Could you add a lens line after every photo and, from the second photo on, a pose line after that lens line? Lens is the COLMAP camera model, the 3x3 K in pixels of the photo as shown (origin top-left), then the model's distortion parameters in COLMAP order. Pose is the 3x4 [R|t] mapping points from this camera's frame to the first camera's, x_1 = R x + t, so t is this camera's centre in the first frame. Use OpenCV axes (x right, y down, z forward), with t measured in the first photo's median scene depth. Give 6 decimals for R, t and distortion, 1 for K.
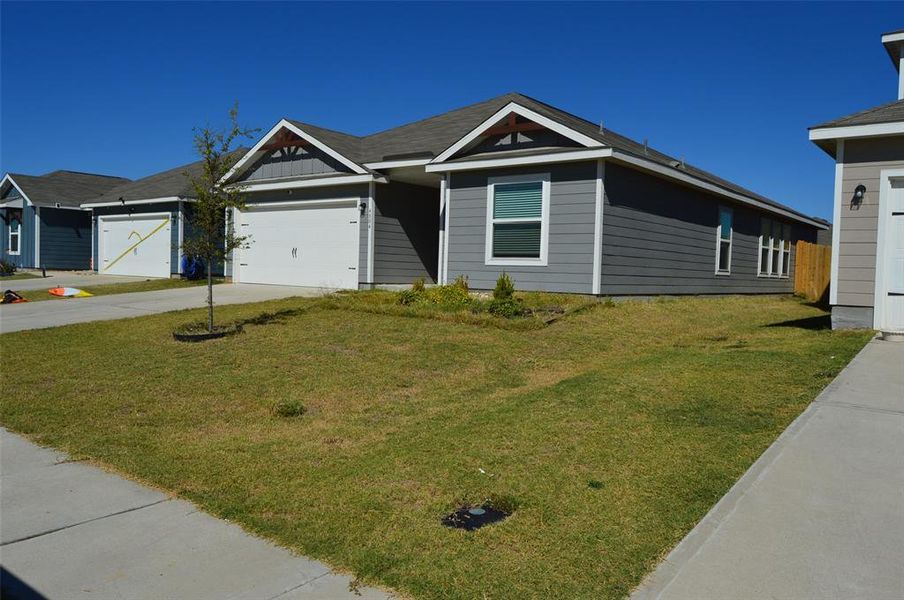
lens RADIAL K [[711.4, 0, 447.6], [0, 711.4, 297.7], [0, 0, 1]] dist [-0.029245, 0.027404]
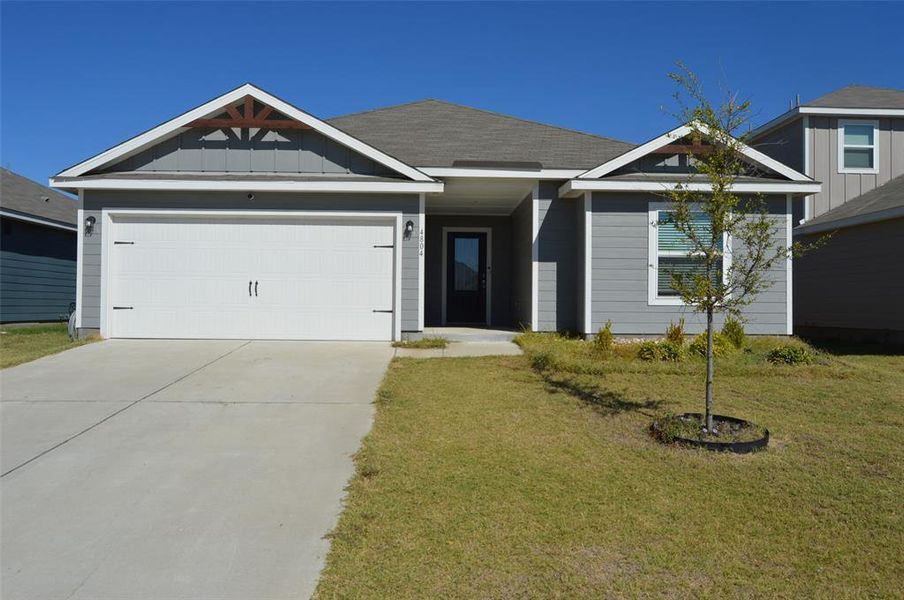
lens RADIAL K [[711.4, 0, 450.3], [0, 711.4, 299.5], [0, 0, 1]] dist [-0.029245, 0.027404]
pose [[0.754774, -0.000739, 0.655984, -0.659665], [0.037933, 0.998375, -0.042522, -0.025355], [-0.654887, 0.056978, 0.753576, 0.508990]]
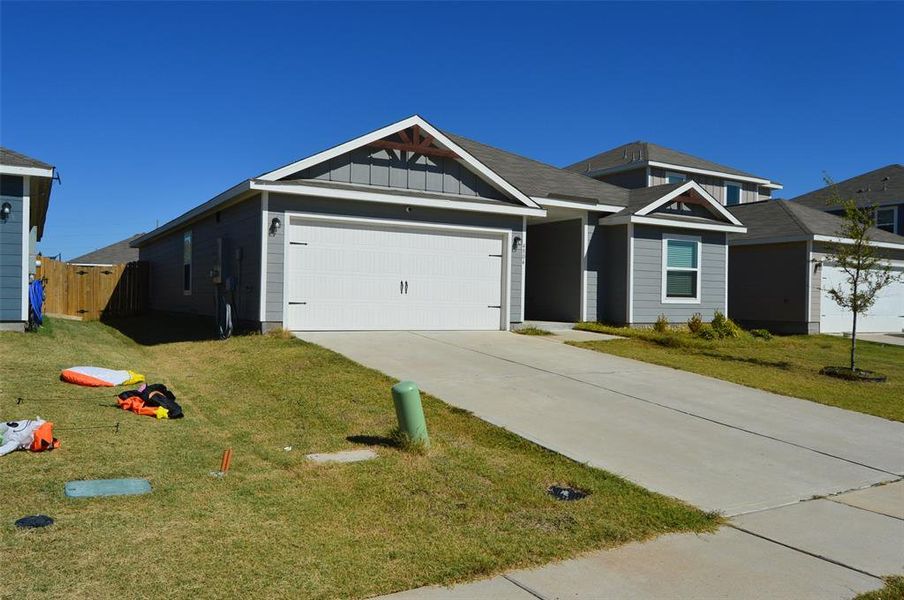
lens RADIAL K [[711.4, 0, 450.6], [0, 711.4, 305.3], [0, 0, 1]] dist [-0.029245, 0.027404]
pose [[0.347344, -0.004562, 0.937727, -1.203080], [0.045203, 0.998907, -0.011884, -0.043399], [-0.936648, 0.046516, 0.347171, 0.897044]]
